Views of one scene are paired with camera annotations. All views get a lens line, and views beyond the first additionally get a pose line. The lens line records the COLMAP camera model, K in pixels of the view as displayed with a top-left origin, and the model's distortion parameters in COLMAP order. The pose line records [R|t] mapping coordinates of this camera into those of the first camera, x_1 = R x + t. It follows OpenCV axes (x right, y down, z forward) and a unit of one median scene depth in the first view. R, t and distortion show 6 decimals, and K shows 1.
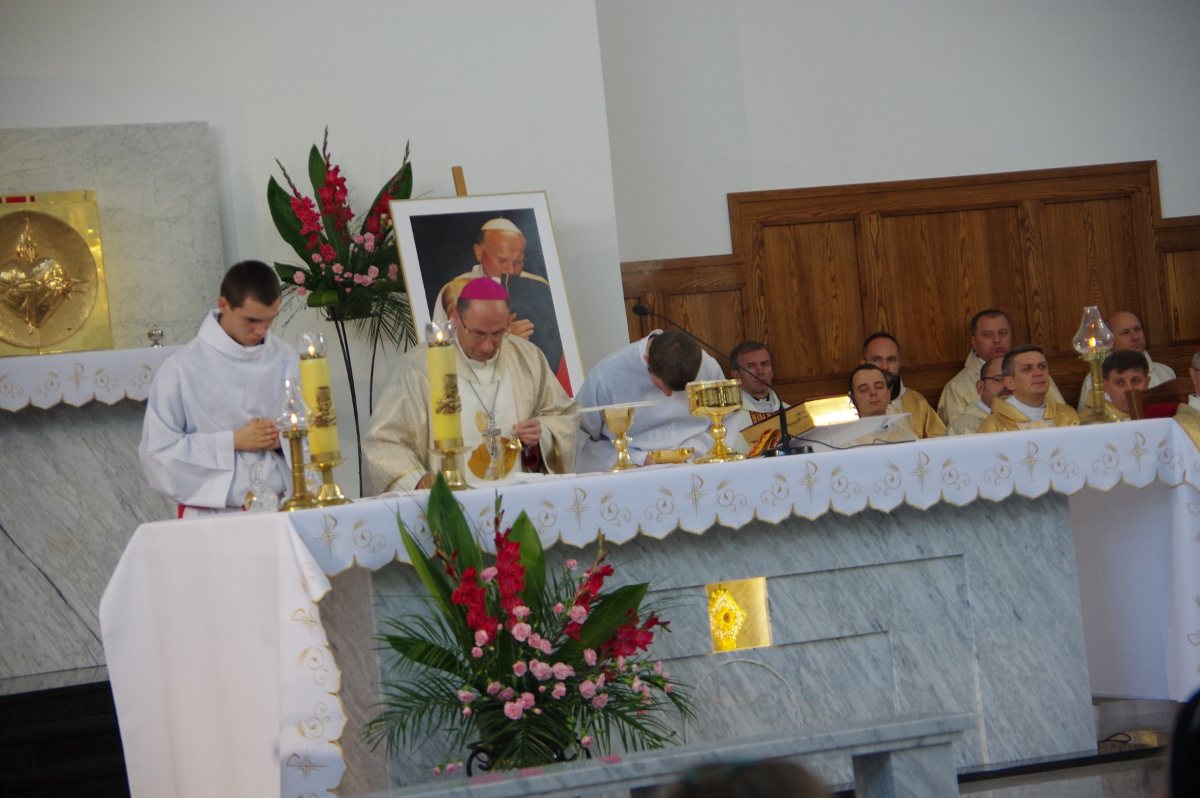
lens RADIAL K [[4177.6, 0, 601.8], [0, 4177.6, 407.2], [0, 0, 1]] dist [1.086110, 0.000000]
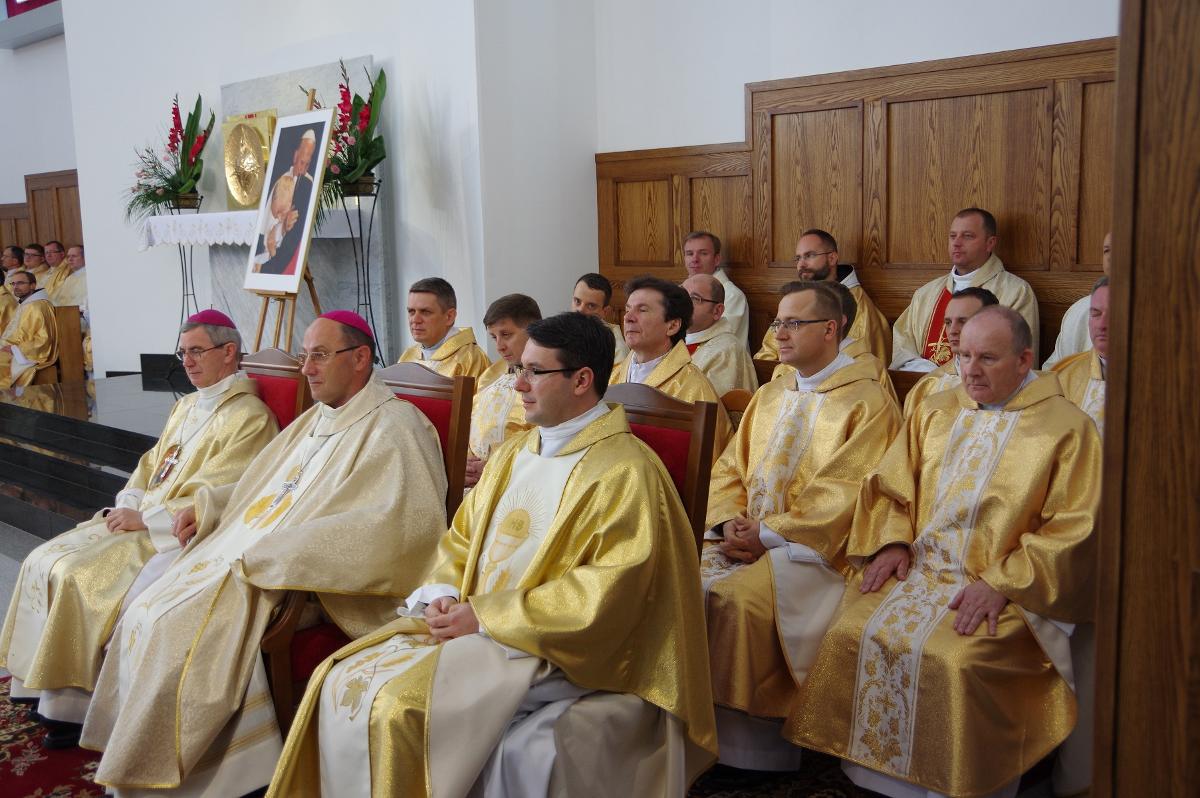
lens RADIAL K [[1239.3, 0, 598.6], [0, 1239.3, 401.5], [0, 0, 1]] dist [0.014642, 0.000000]
pose [[0.237266, 0.236408, -0.942240, 0.501907], [0.011750, 0.969167, 0.246123, -0.075167], [0.971374, -0.069468, 0.227172, 1.310944]]
